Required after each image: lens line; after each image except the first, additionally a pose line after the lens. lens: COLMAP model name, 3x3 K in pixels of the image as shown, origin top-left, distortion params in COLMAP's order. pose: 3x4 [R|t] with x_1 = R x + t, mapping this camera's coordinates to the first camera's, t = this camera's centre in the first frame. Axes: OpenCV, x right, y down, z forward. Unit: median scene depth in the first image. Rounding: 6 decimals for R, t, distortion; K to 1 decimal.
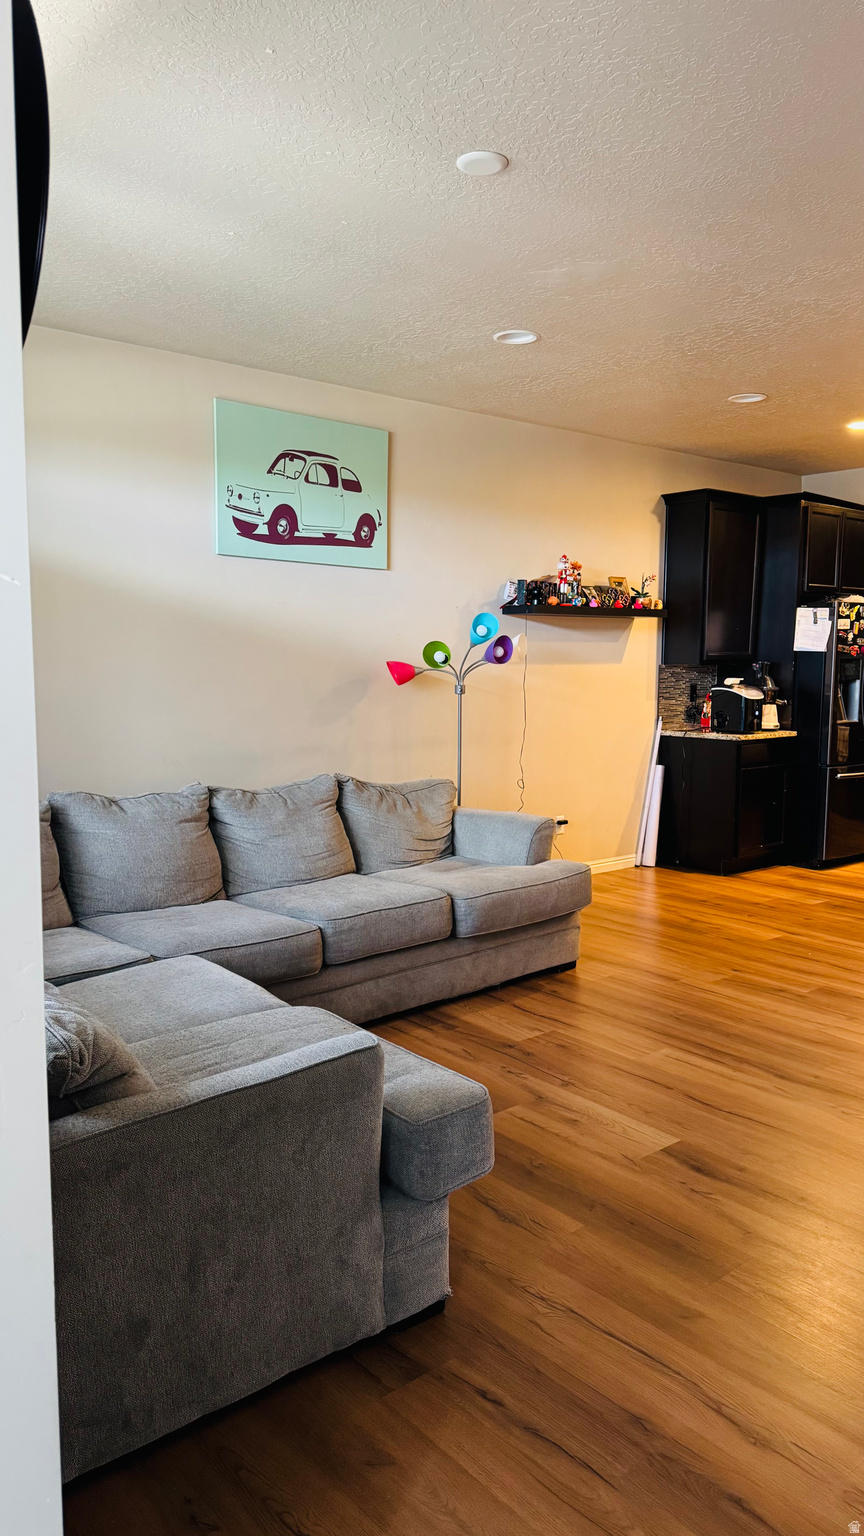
lens RADIAL K [[1077.4, 0, 432.0], [0, 1077.4, 768.0], [0, 0, 1]] dist [0.145004, -0.210117]
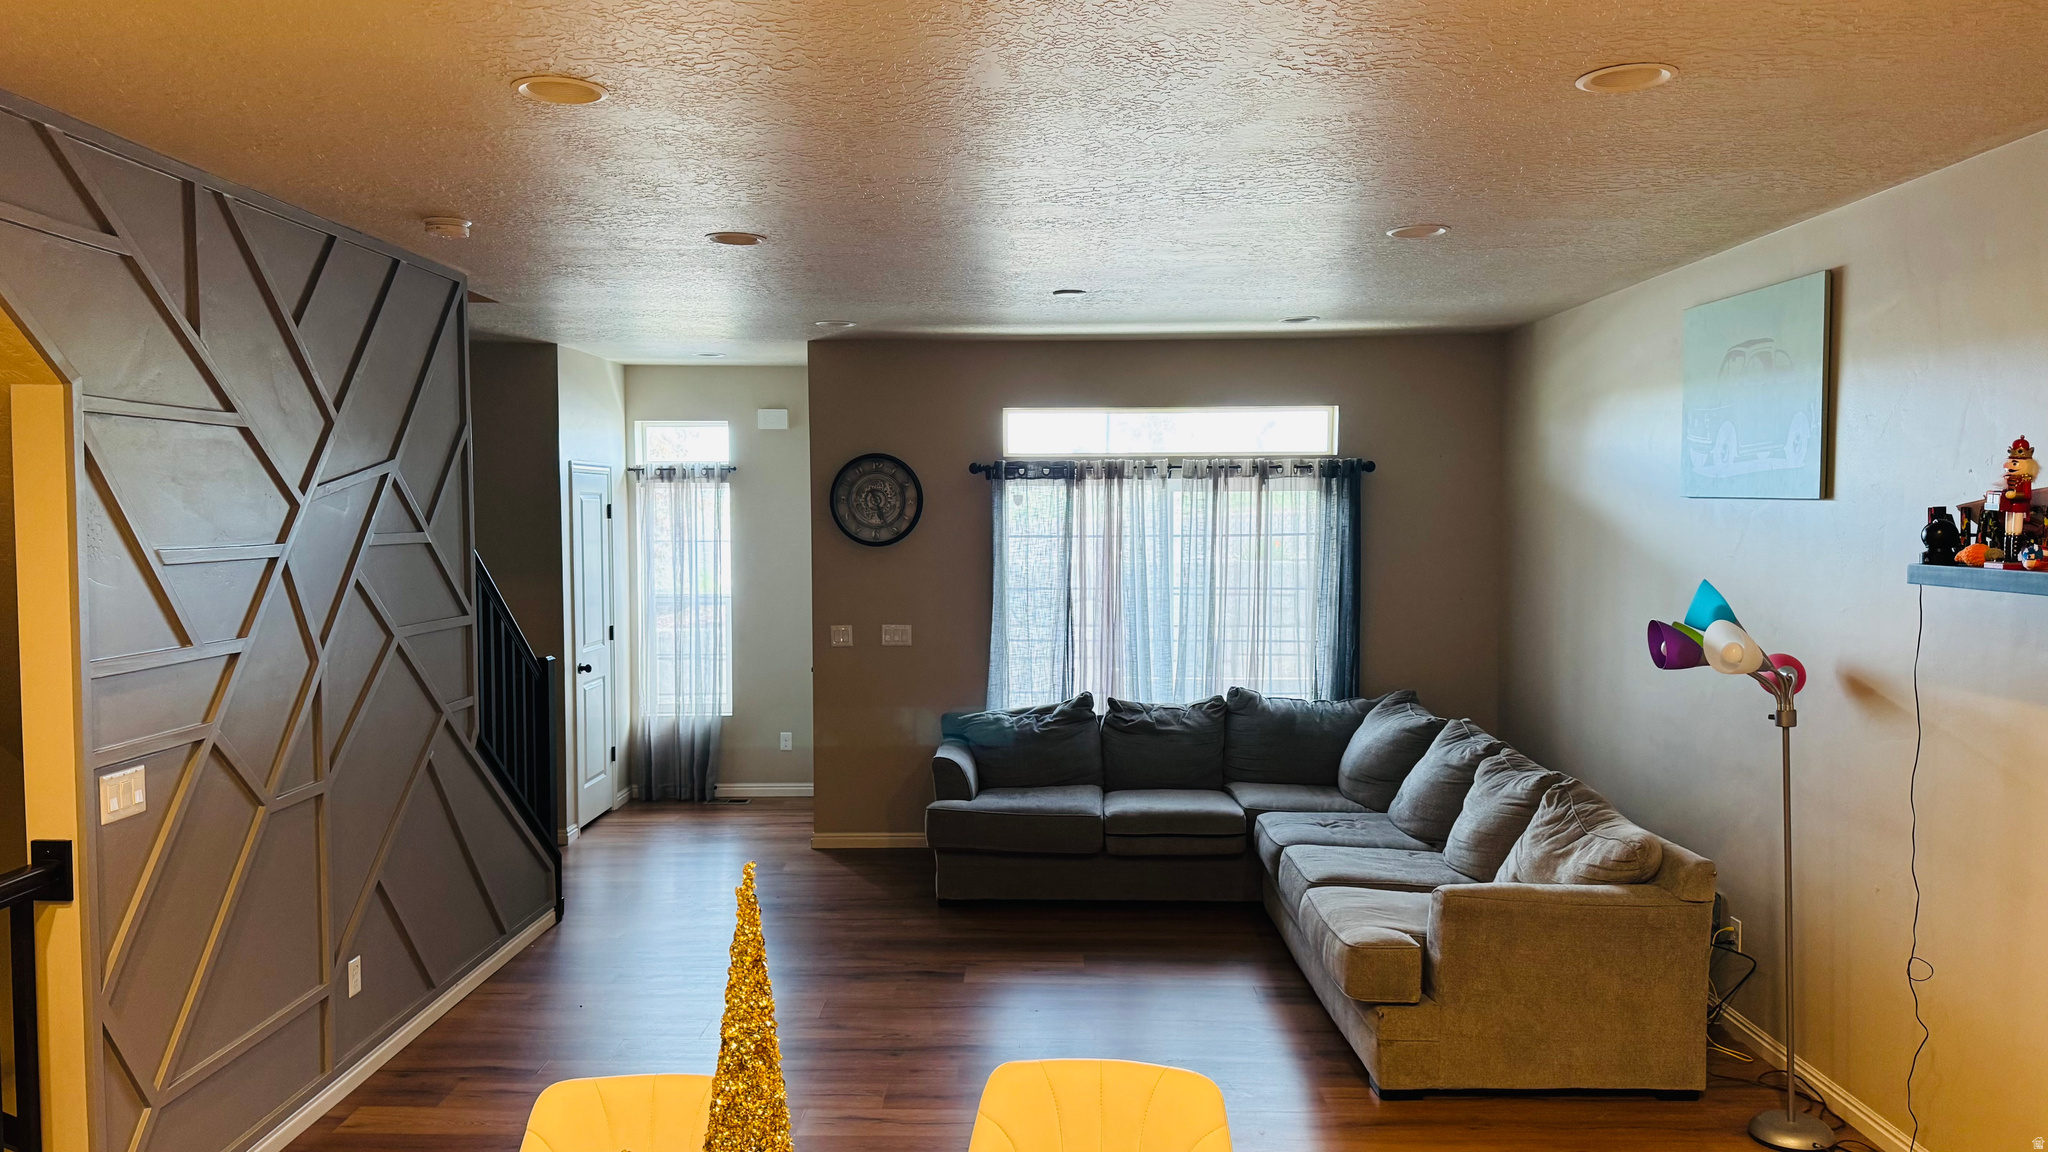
lens RADIAL K [[1436.5, 0, 1025.4], [0, 1436.5, 564.2], [0, 0, 1]] dist [0.145004, -0.210117]
pose [[-0.656147, 0.030884, -0.754001, 0.909971], [-0.077634, 0.991098, 0.108154, -0.218891], [0.750629, 0.129501, -0.647909, 1.302309]]
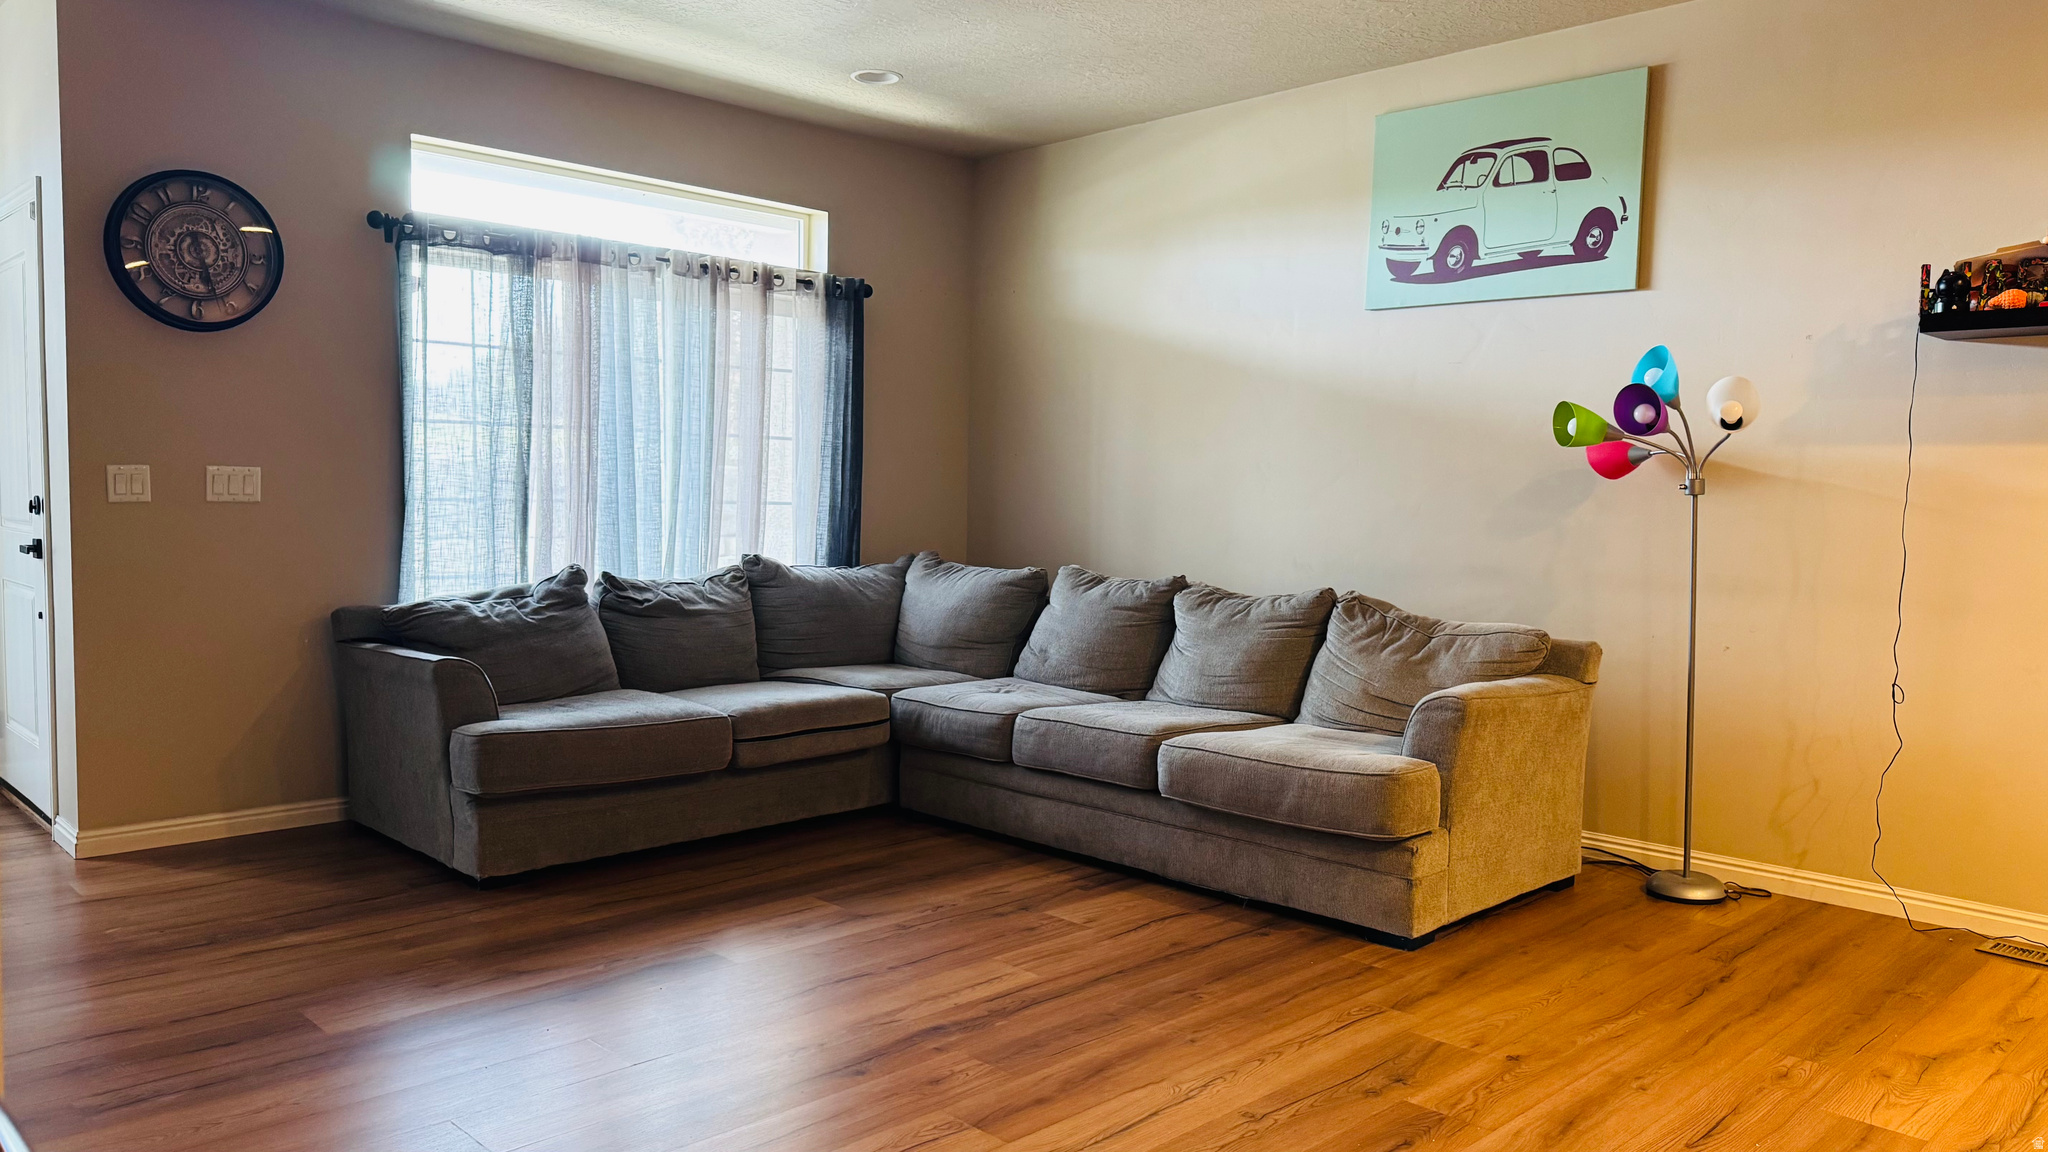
lens RADIAL K [[1436.5, 0, 1025.4], [0, 1436.5, 564.2], [0, 0, 1]] dist [0.145004, -0.210117]
pose [[0.077091, 0.052494, -0.995641, 0.825918], [-0.122956, 0.991491, 0.042754, -0.026102], [0.989413, 0.119124, 0.082889, 0.667328]]
